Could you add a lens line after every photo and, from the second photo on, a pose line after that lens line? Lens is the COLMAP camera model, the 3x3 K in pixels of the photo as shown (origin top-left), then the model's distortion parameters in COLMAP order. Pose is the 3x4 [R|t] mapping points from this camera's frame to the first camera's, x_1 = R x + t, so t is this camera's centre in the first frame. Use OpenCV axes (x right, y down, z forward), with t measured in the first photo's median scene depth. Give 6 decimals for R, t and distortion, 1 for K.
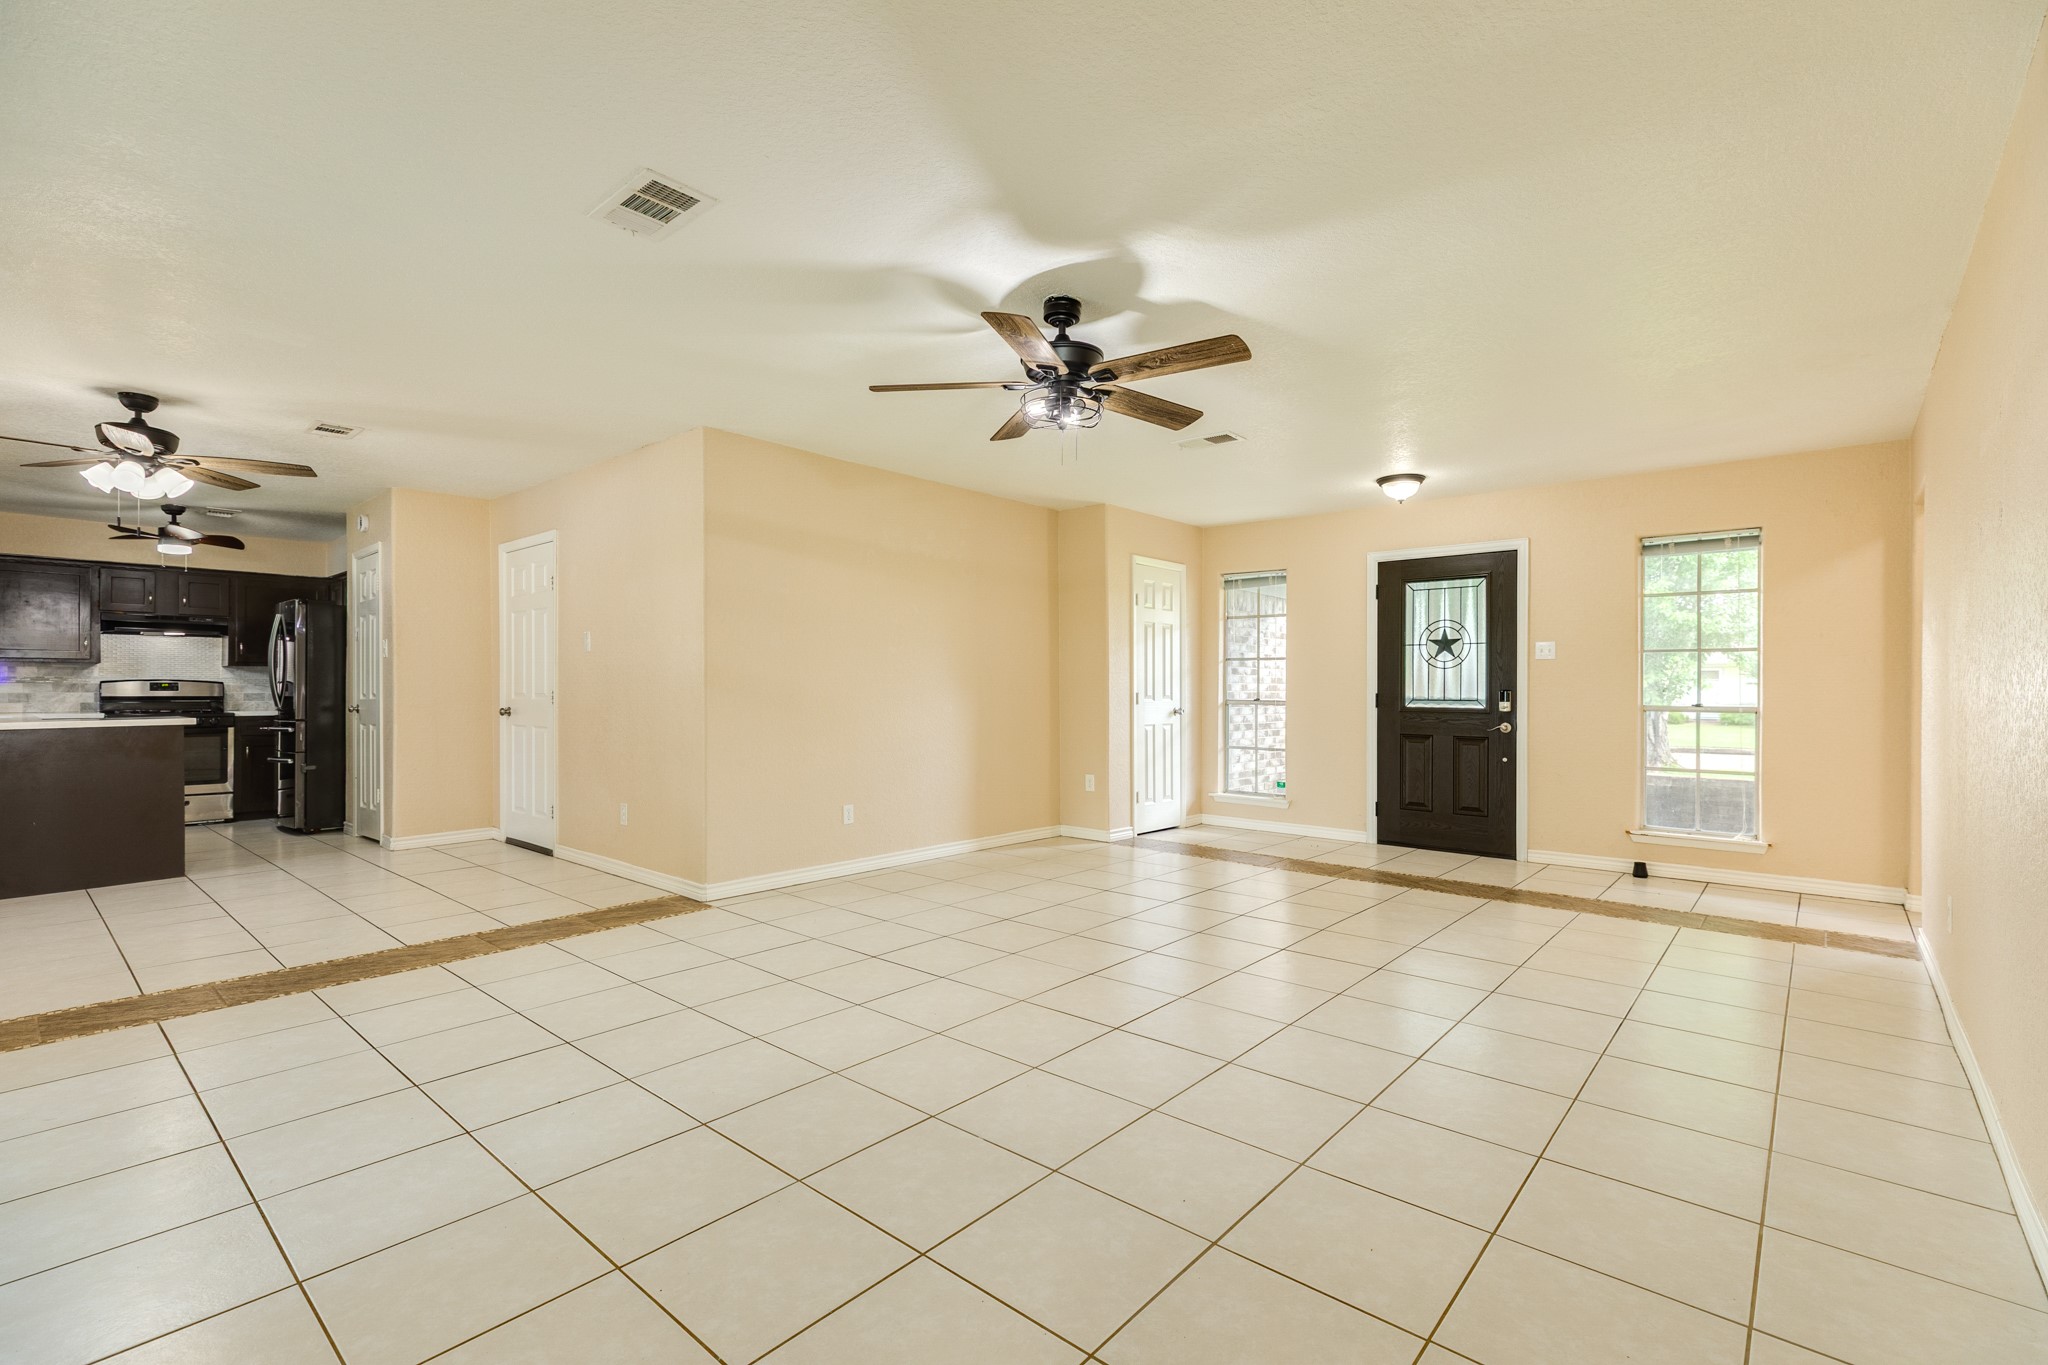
lens RADIAL K [[910.4, 0, 1028.8], [0, 910.4, 692.3], [0, 0, 1]] dist [0.003117, 0.000243]
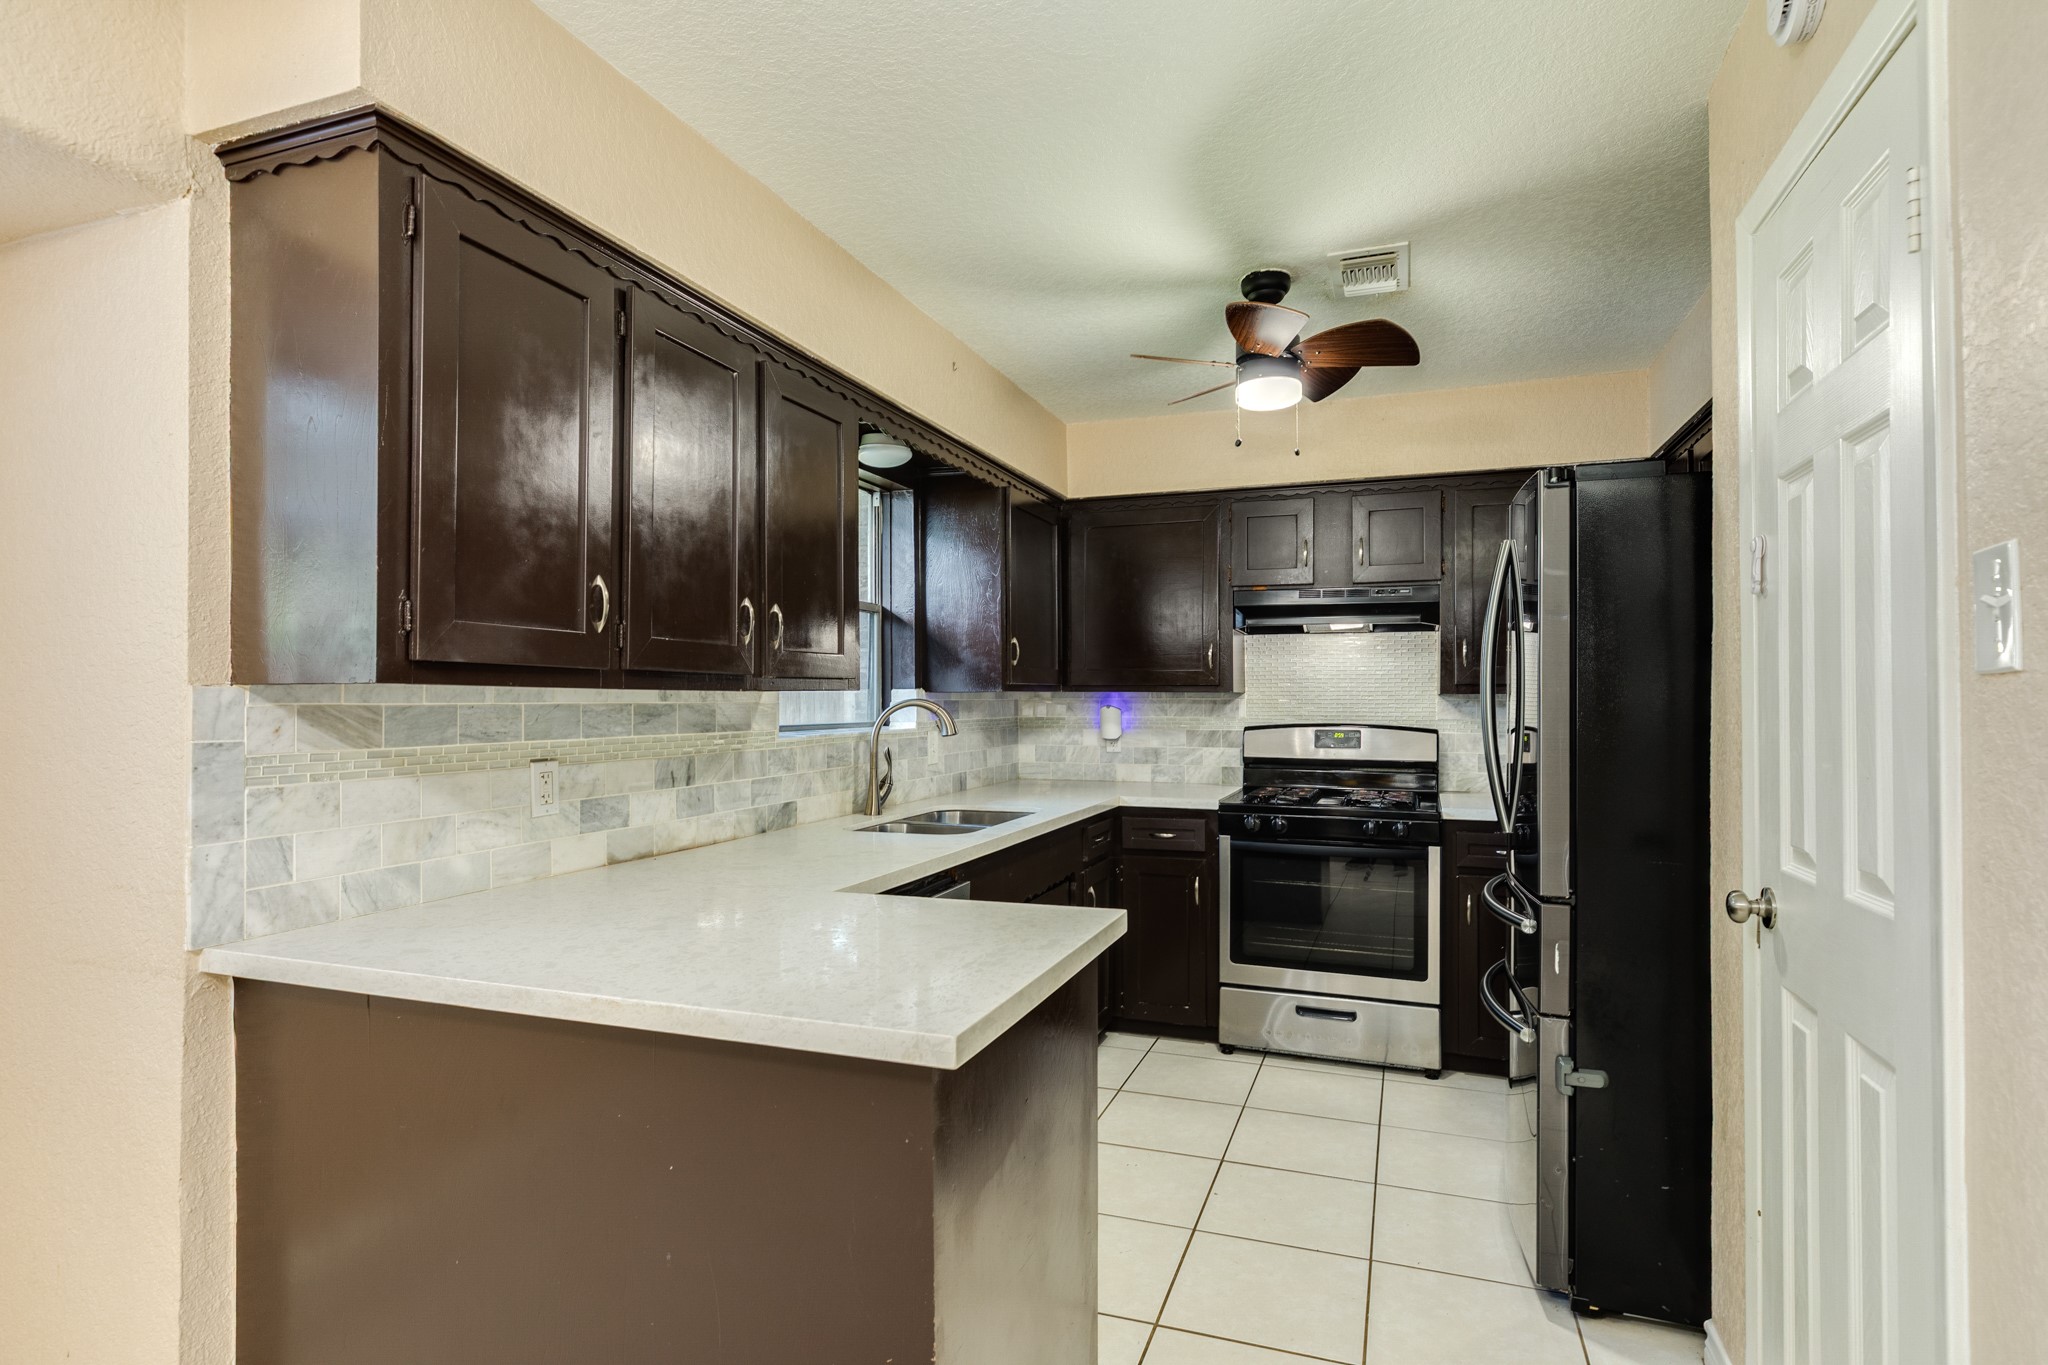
lens RADIAL K [[1045.0, 0, 1024.0], [0, 1045.0, 682.5], [0, 0, 1]] dist [-0.003284, 0.000061]
pose [[0.355227, -0.013286, -0.934686, -0.515923], [-0.001458, 0.999890, -0.014766, -0.028468], [0.934779, 0.006608, 0.355168, 0.680811]]
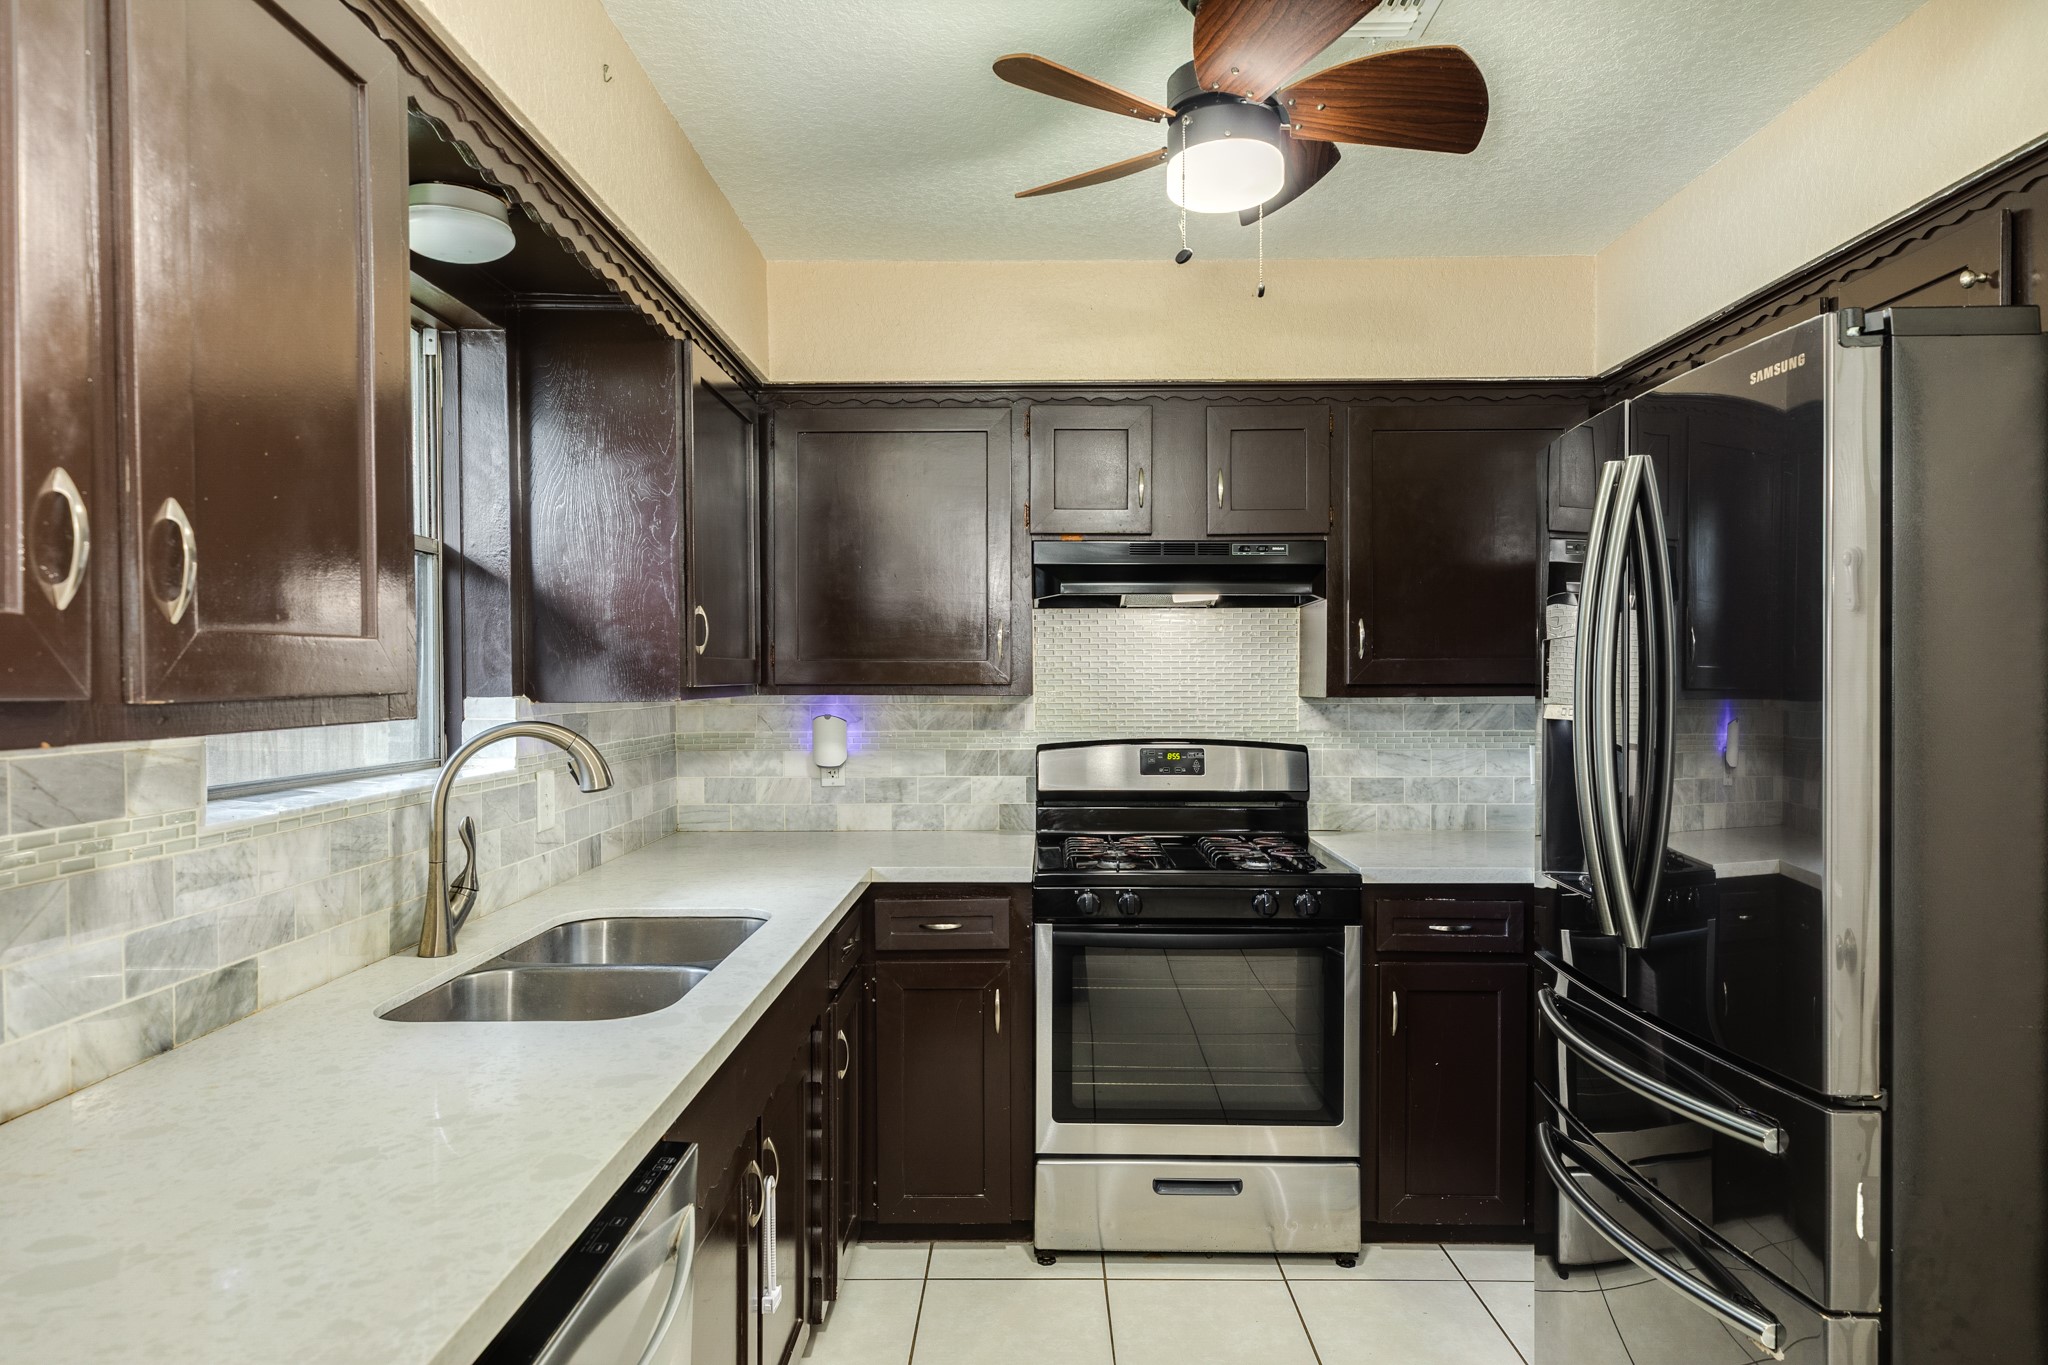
lens RADIAL K [[1194.4, 0, 1024.1], [0, 1194.4, 686.6], [0, 0, 1]] dist [0.006129, 0.000291]
pose [[0.649476, 0.002572, -0.760378, -0.682426], [0.002150, 0.999984, 0.005219, -0.036919], [0.760379, -0.005024, 0.649460, 0.709270]]
